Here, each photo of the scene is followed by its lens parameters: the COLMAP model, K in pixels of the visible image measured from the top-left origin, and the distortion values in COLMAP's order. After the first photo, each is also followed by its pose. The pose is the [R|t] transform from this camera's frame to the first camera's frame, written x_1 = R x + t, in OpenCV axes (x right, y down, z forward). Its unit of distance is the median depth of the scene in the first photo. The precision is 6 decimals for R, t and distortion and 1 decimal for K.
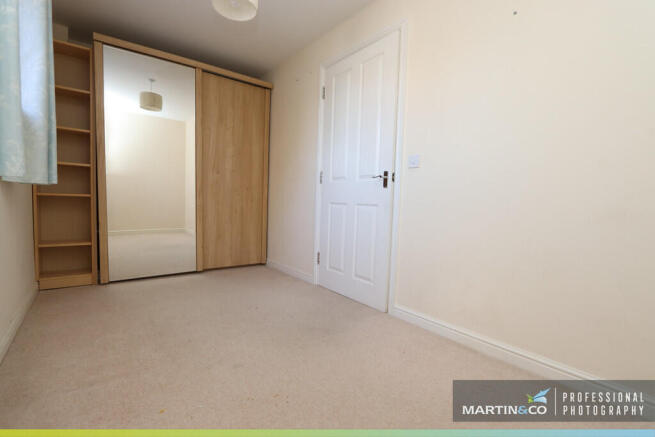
lens RADIAL K [[305.0, 0, 324.3], [0, 305.0, 217.3], [0, 0, 1]] dist [-0.004001, -0.000458]
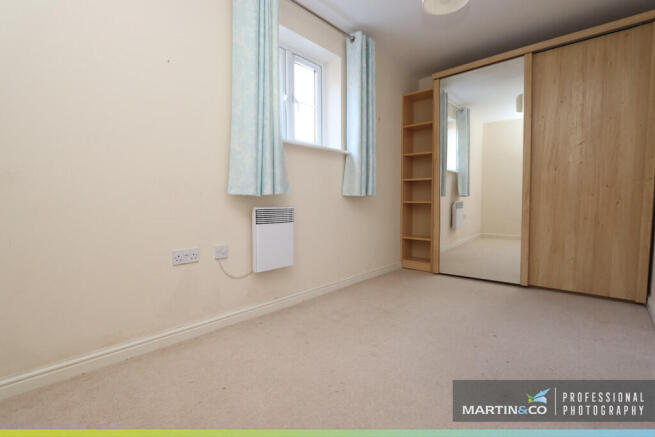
lens RADIAL K [[305.0, 0, 324.5], [0, 305.0, 216.9], [0, 0, 1]] dist [-0.004001, -0.000458]
pose [[0.173855, 0.019576, -0.984577, 0.329995], [-0.043691, 0.998971, 0.012147, -0.004306], [0.983802, 0.040905, 0.174531, 0.271442]]
